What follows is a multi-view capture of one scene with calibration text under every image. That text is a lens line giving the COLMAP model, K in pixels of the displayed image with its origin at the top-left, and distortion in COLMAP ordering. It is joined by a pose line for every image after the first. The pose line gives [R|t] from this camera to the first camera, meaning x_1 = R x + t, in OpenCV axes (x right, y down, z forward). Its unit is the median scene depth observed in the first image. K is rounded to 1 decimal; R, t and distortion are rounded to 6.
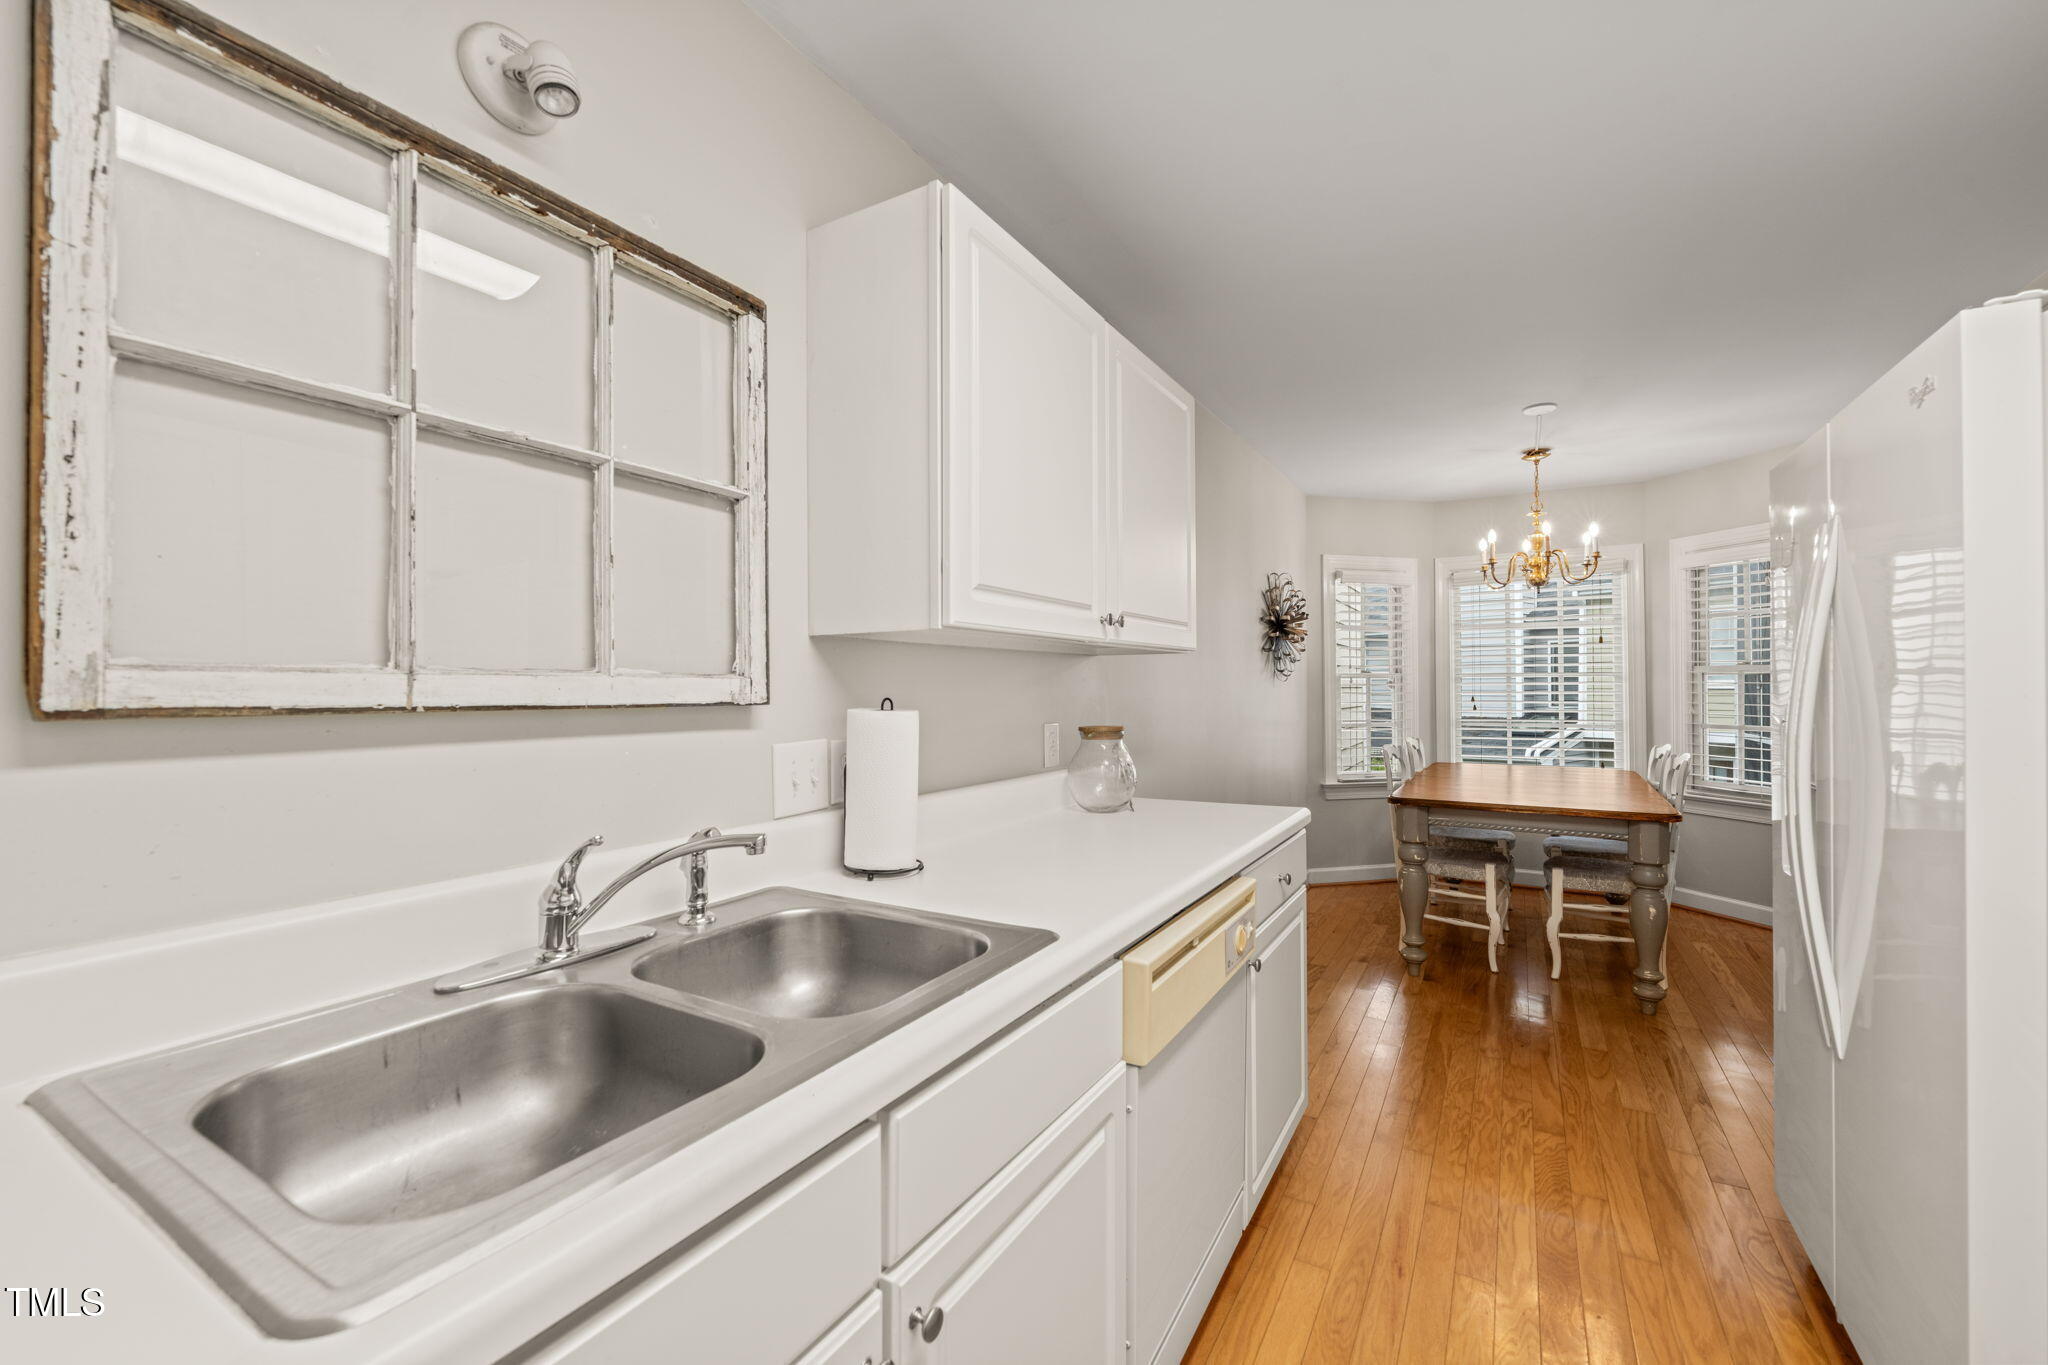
lens RADIAL K [[821.3, 0, 1018.3], [0, 821.3, 670.9], [0, 0, 1]] dist [-0.001574, -0.000266]
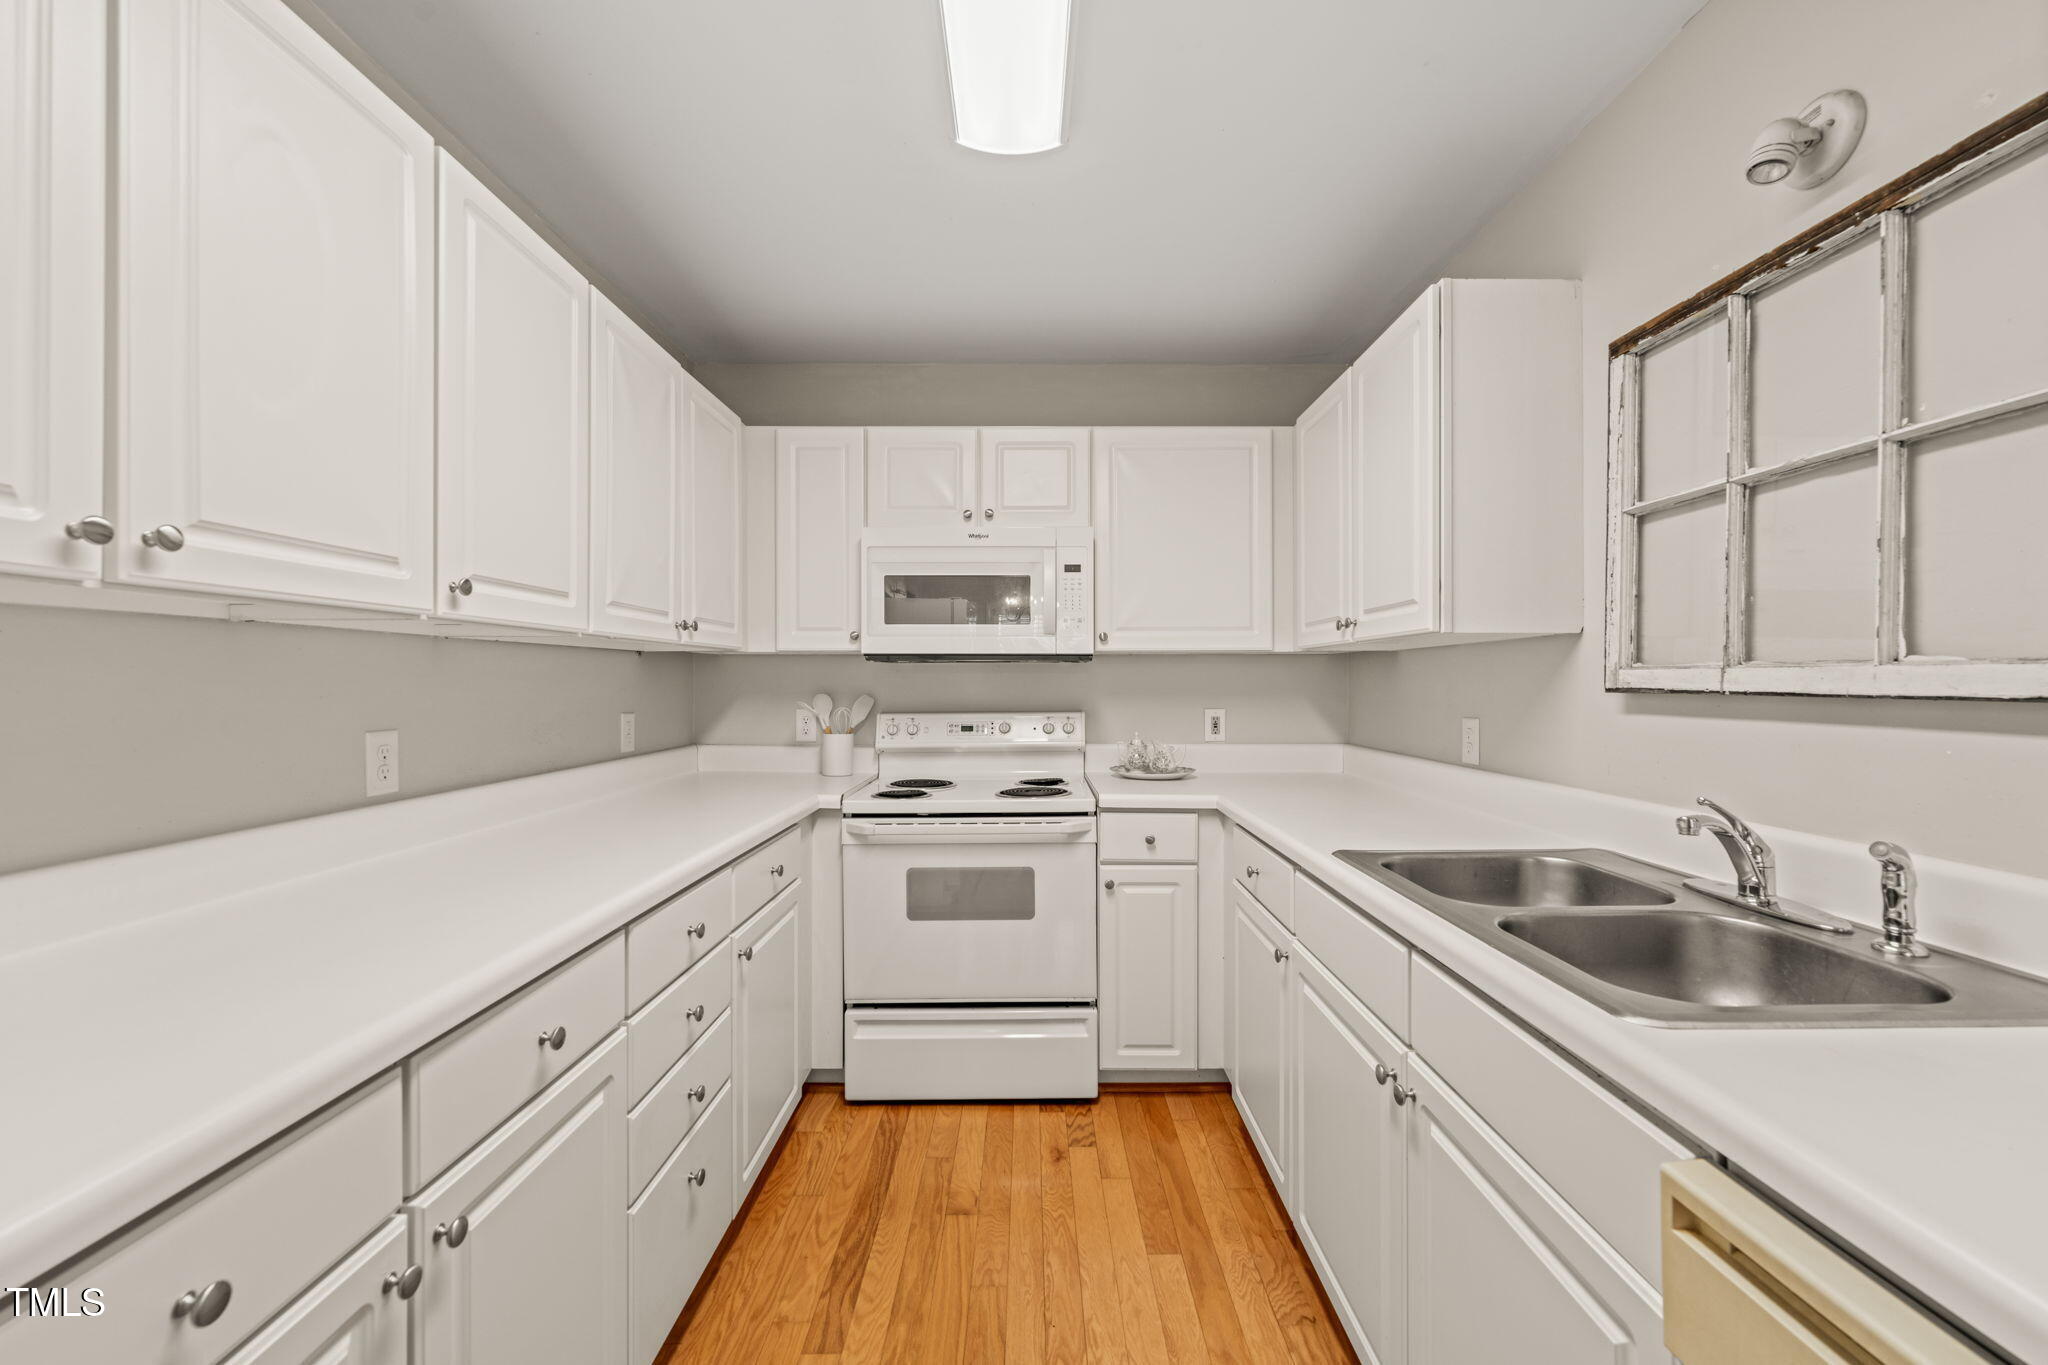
lens RADIAL K [[821.3, 0, 1032.9], [0, 821.3, 683.6], [0, 0, 1]] dist [-0.001574, -0.000266]
pose [[-0.852734, -0.000108, -0.522345, 0.928686], [0.007424, 0.999896, -0.012326, 0.035204], [0.522292, -0.014389, -0.852645, 1.429108]]
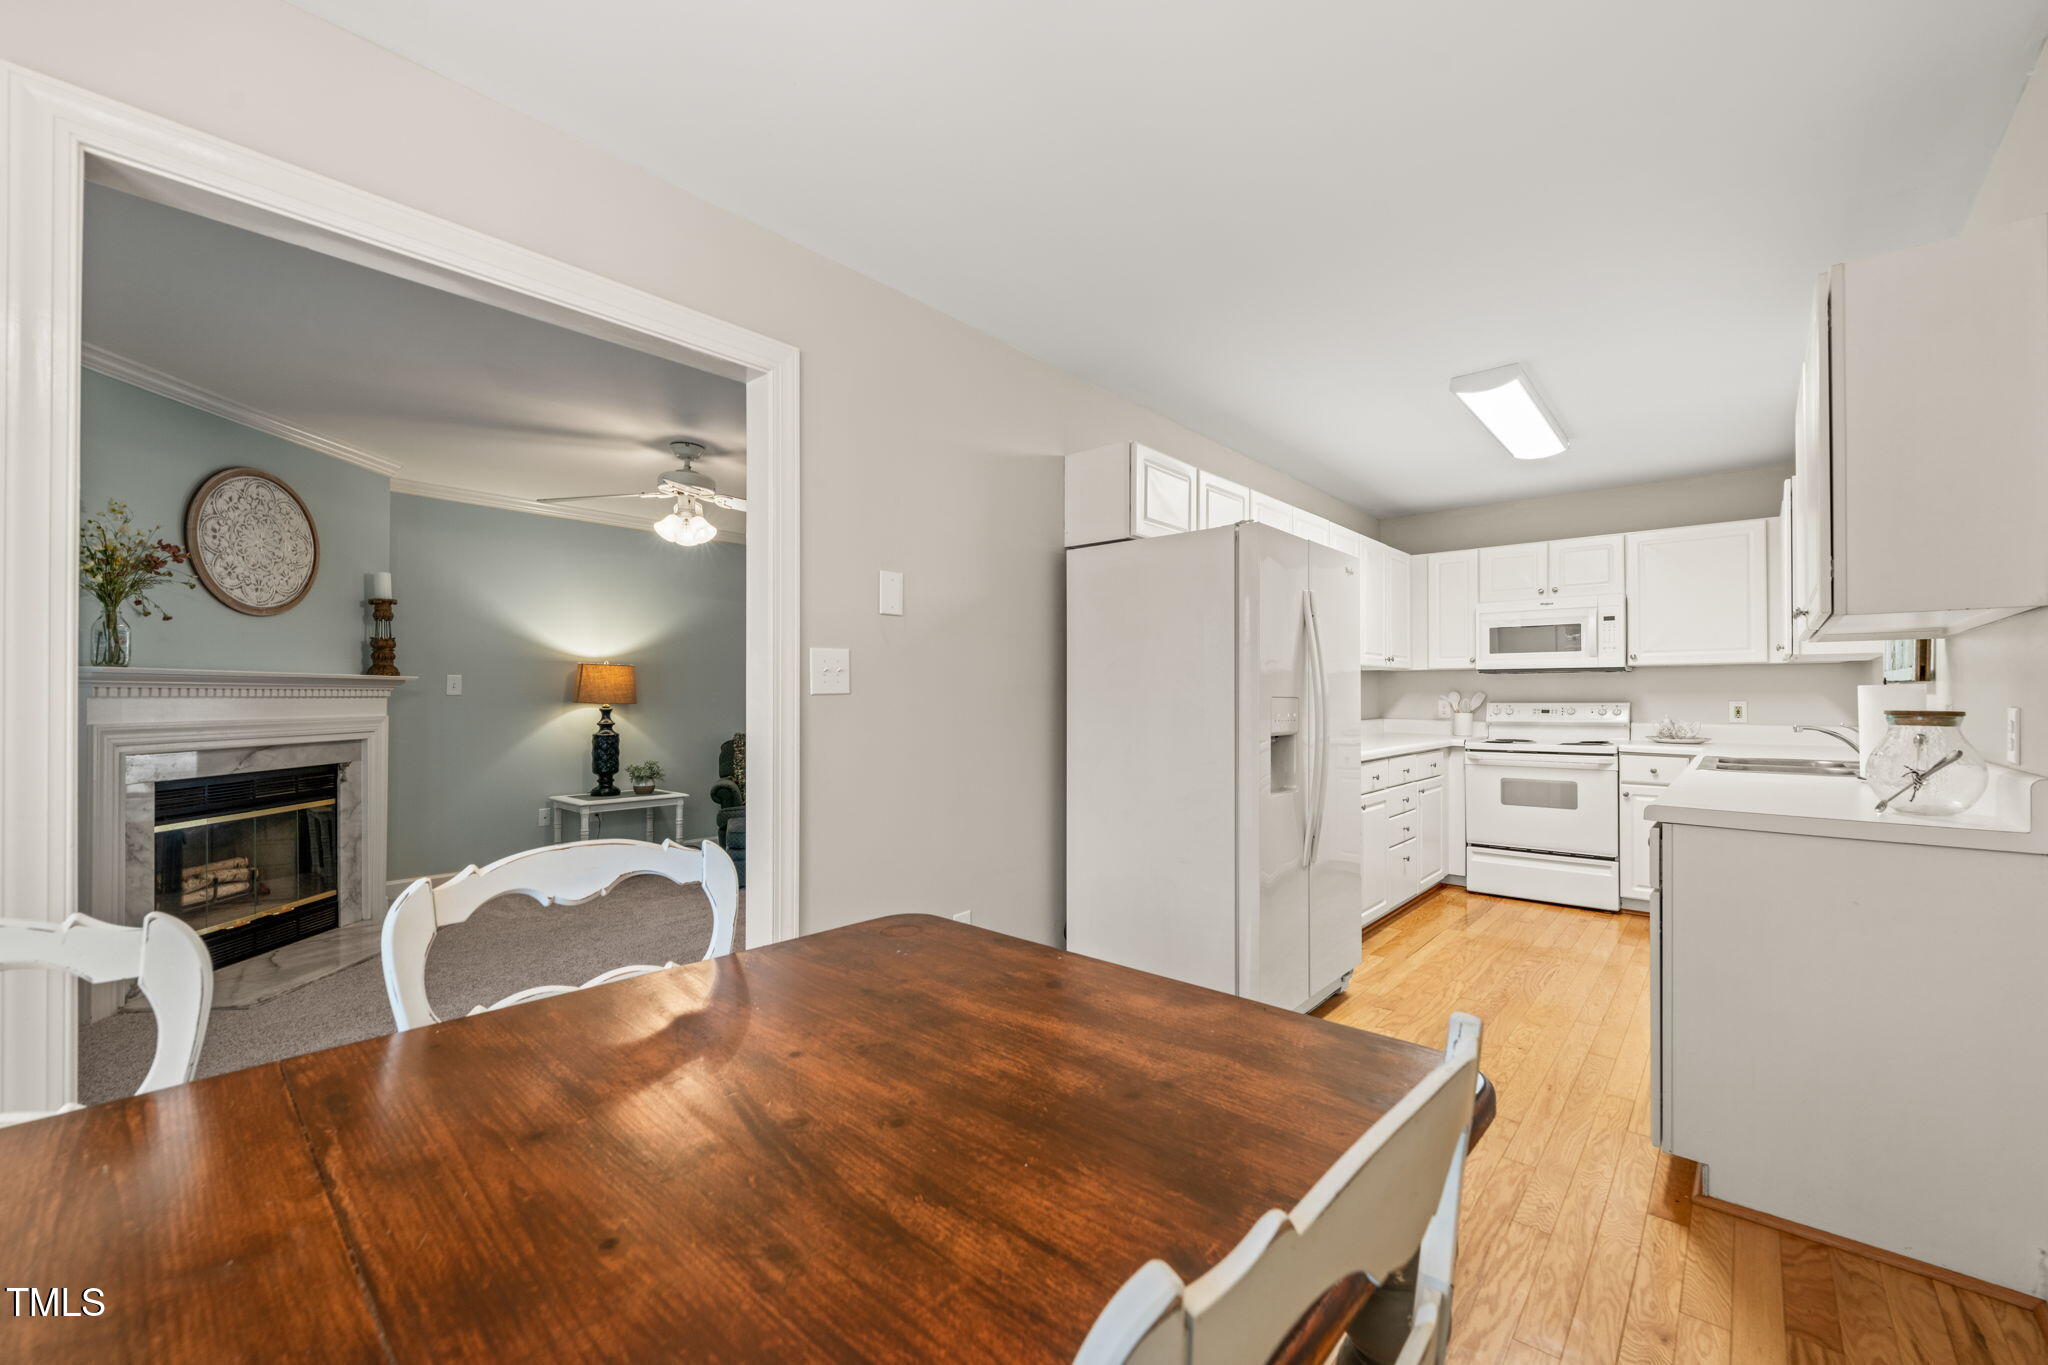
lens RADIAL K [[821.3, 0, 1032.8], [0, 821.3, 689.0], [0, 0, 1]] dist [-0.001574, -0.000266]
pose [[-0.984821, 0.000246, 0.173571, 1.387230], [-0.003818, 0.999726, -0.023079, 0.093159], [-0.173529, -0.023392, -0.984551, 2.909173]]
